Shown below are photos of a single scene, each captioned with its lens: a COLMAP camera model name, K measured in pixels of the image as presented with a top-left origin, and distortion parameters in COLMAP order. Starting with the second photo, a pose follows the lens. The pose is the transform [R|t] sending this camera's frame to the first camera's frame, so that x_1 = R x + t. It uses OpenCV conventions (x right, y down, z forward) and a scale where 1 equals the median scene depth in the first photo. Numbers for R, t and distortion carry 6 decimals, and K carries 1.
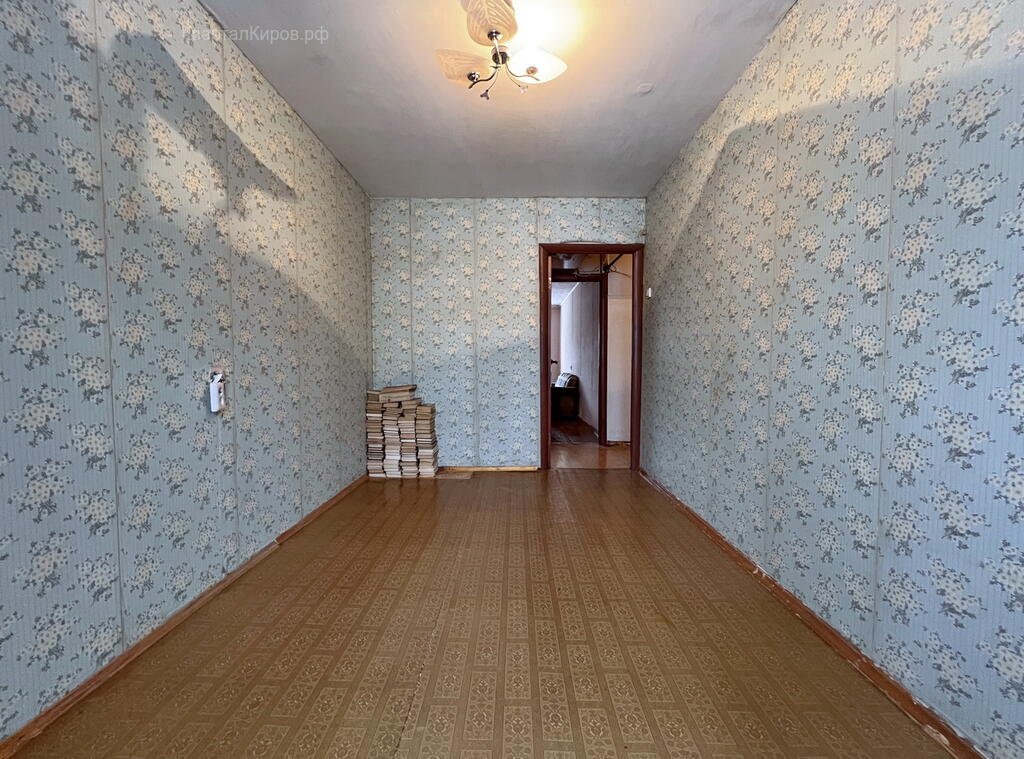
lens RADIAL K [[416.0, 0, 510.2], [0, 416.0, 381.6], [0, 0, 1]] dist [0.003556, 0.000195]
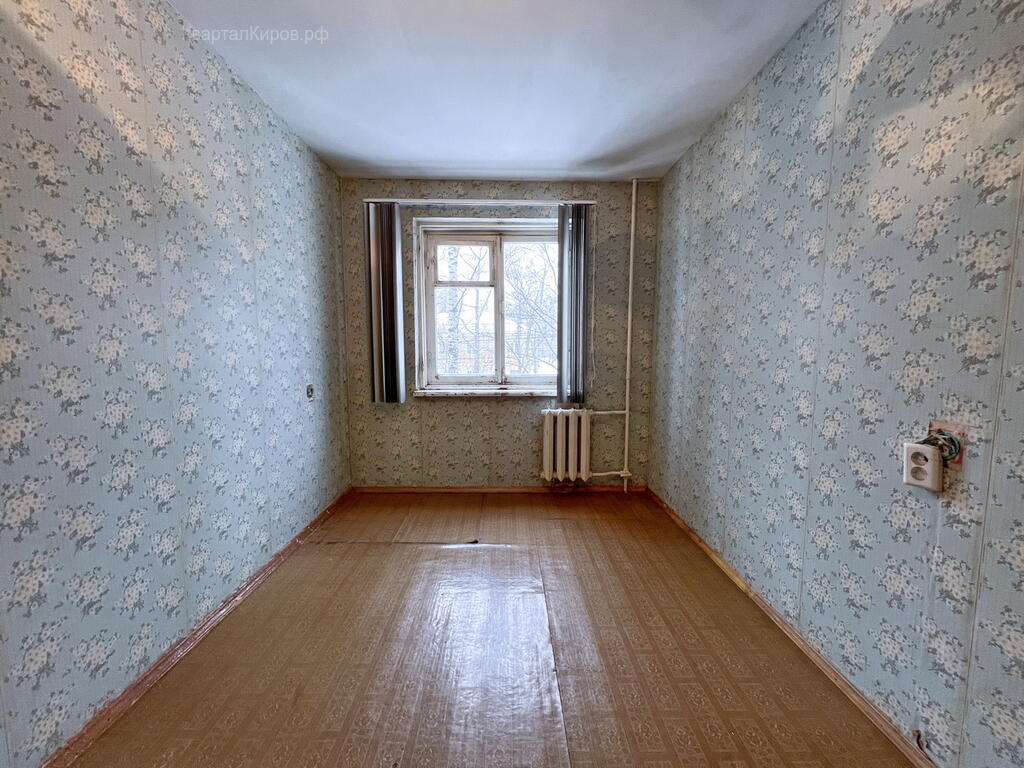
lens RADIAL K [[416.0, 0, 510.7], [0, 416.0, 388.4], [0, 0, 1]] dist [0.003556, 0.000195]
pose [[-0.999793, -0.002551, -0.020175, -0.056066], [-0.005328, 0.990305, 0.138808, -0.199540], [0.019626, 0.138887, -0.990114, 1.880302]]
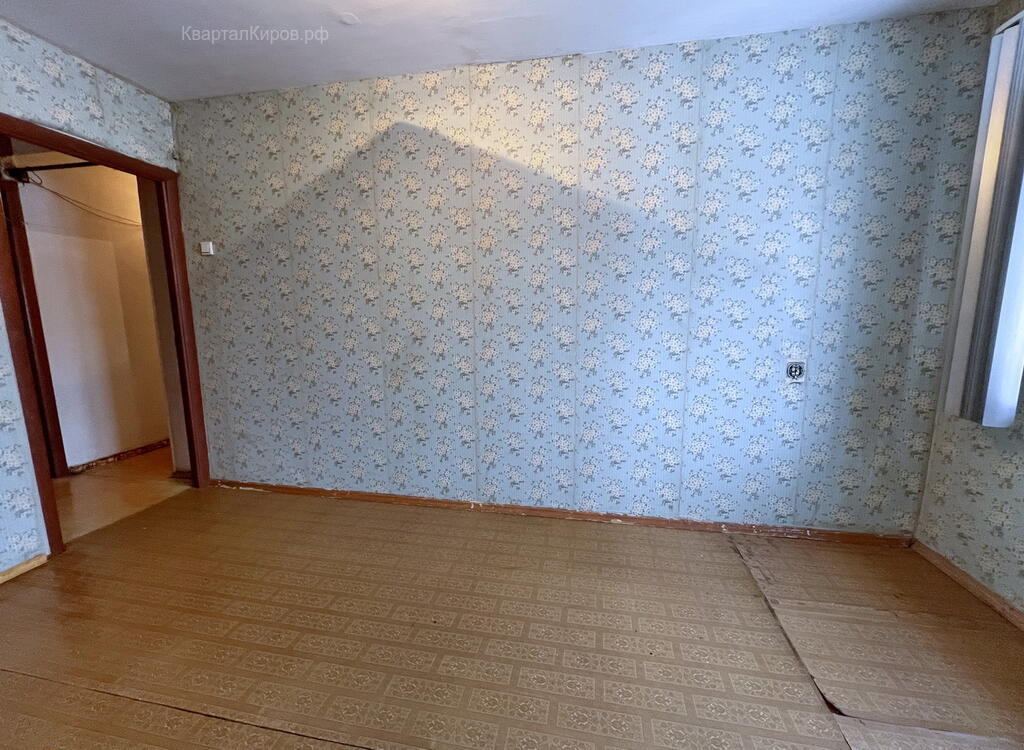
lens RADIAL K [[423.2, 0, 505.3], [0, 423.2, 377.5], [0, 0, 1]] dist [-0.000432, 0.000316]
pose [[0.188631, -0.157655, 0.969311, -0.780552], [0.049321, 0.987305, 0.150984, -0.175010], [-0.980809, 0.019327, 0.194012, 0.807379]]
